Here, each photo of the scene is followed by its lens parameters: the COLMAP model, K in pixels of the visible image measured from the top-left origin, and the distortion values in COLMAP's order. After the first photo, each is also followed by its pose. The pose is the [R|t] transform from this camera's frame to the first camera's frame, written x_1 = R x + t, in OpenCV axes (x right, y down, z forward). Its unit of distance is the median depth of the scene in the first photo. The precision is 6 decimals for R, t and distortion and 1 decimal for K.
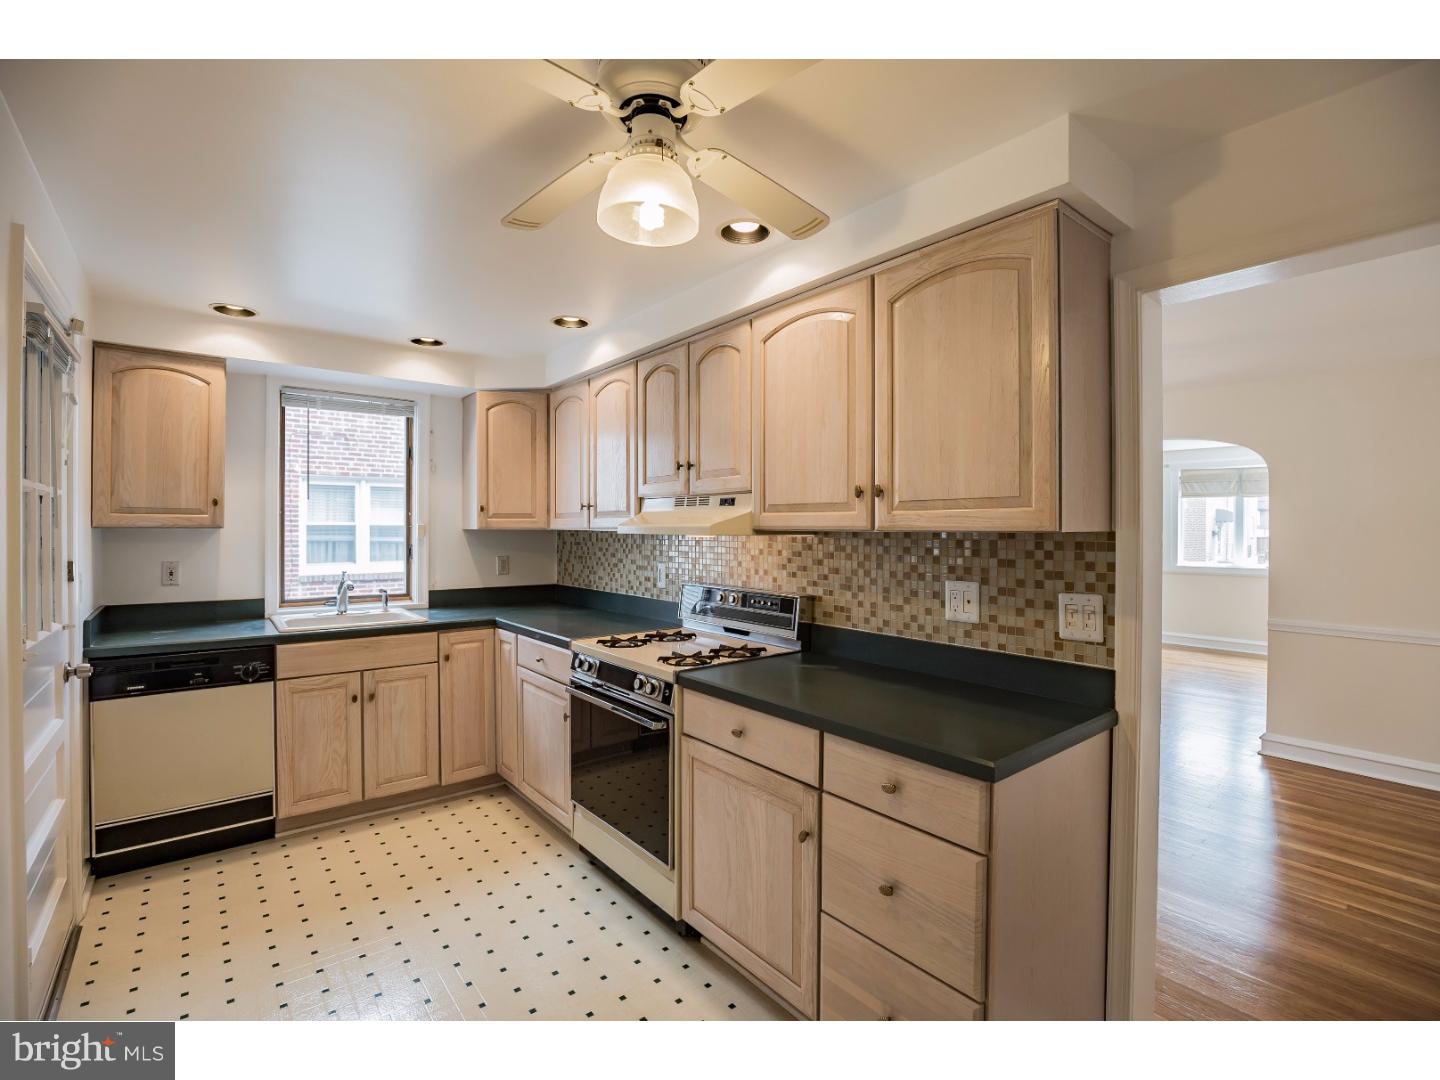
lens RADIAL K [[663.3, 0, 725.2], [0, 663.3, 524.1], [0, 0, 1]] dist [-0.020961, 0.000629]
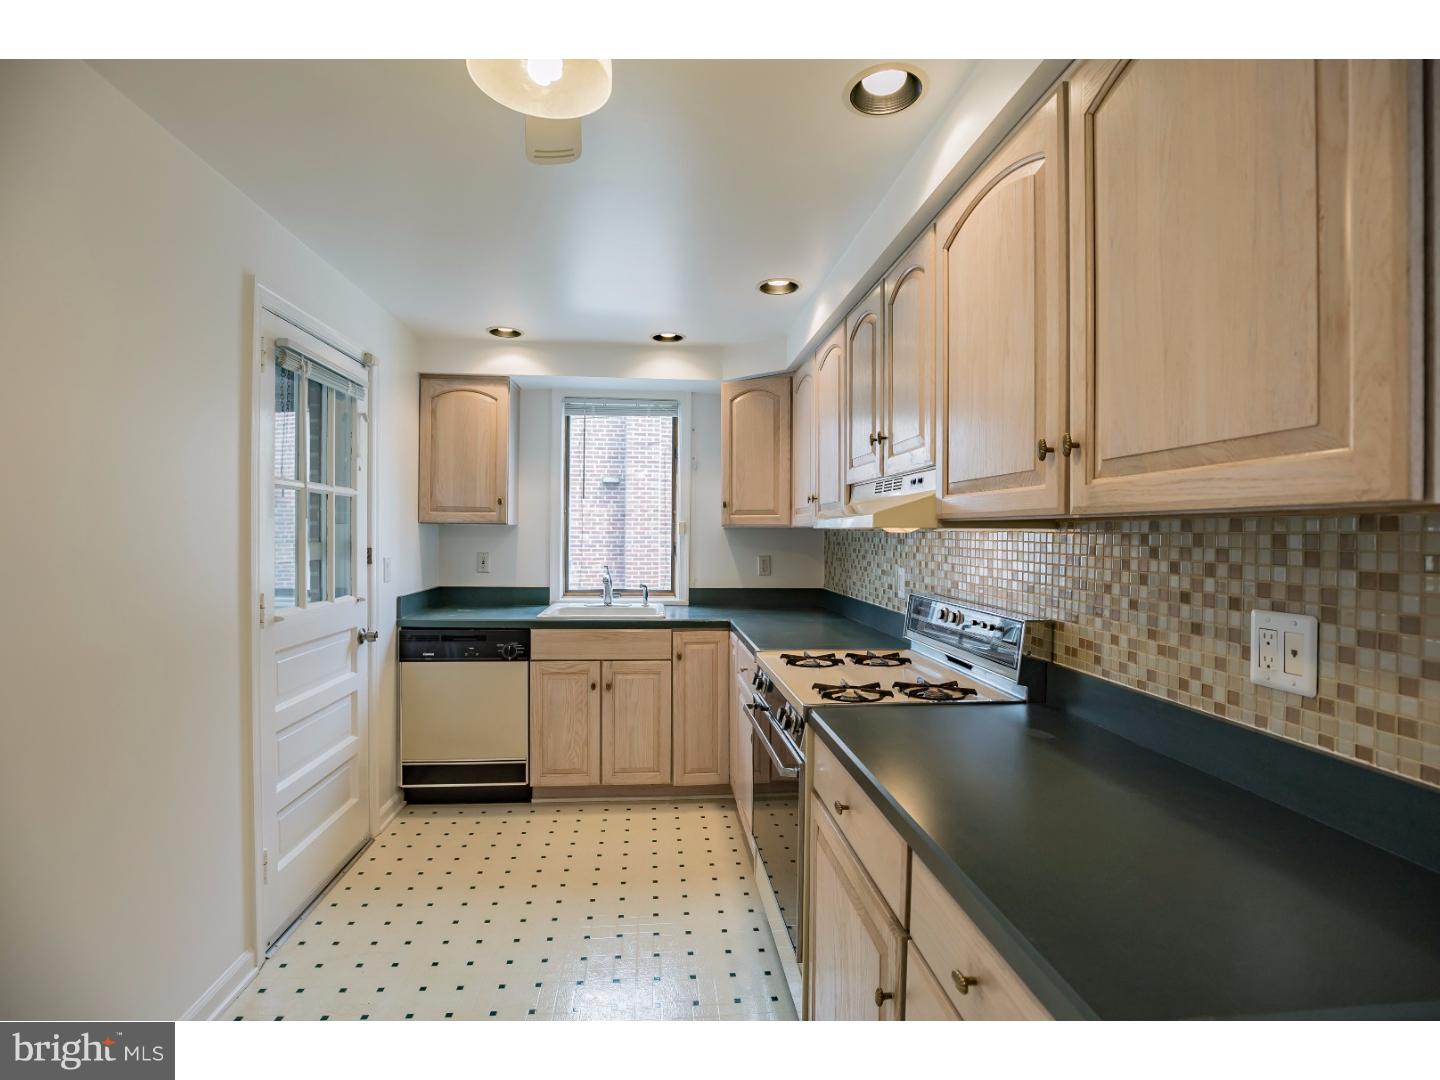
lens RADIAL K [[671.8, 0, 715.0], [0, 671.8, 534.7], [0, 0, 1]] dist [-0.021462, 0.000287]
pose [[0.831621, 0.006255, -0.555308, 0.209504], [-0.002868, 0.999972, 0.006969, 0.017118], [0.555336, -0.004203, 0.831615, 0.241653]]
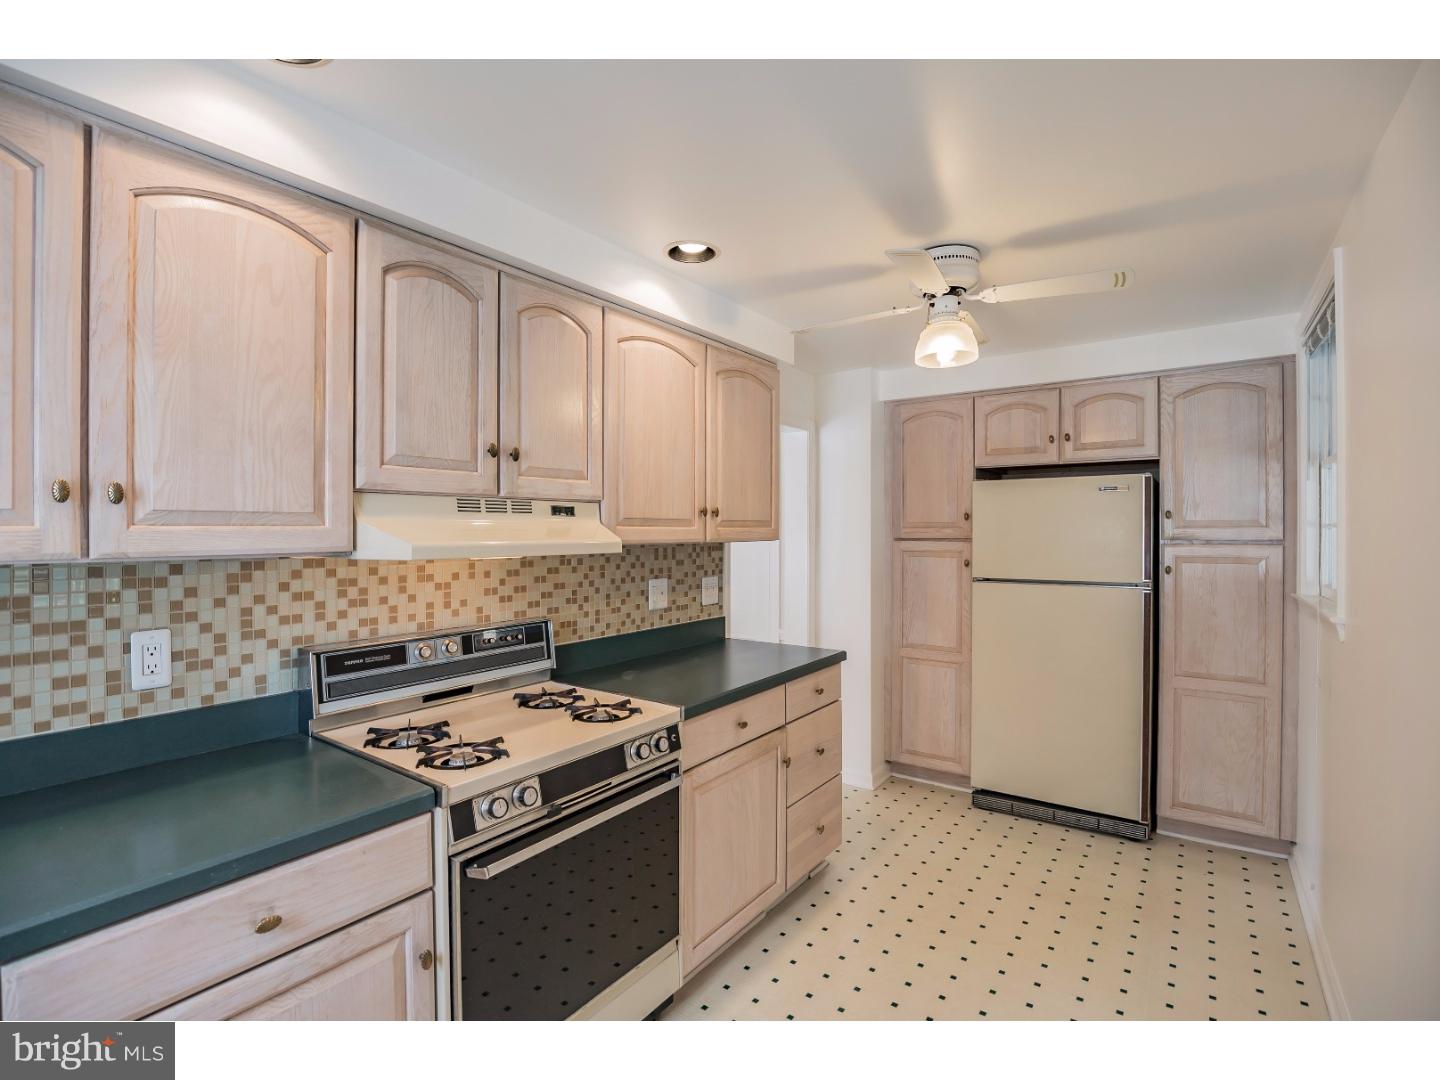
lens RADIAL K [[671.8, 0, 715.0], [0, 671.8, 534.7], [0, 0, 1]] dist [-0.021462, 0.000287]
pose [[-0.243997, -0.008173, 0.969742, -0.751625], [-0.003005, 0.999966, 0.007672, -0.010461], [-0.969771, -0.001042, -0.244013, 0.929665]]
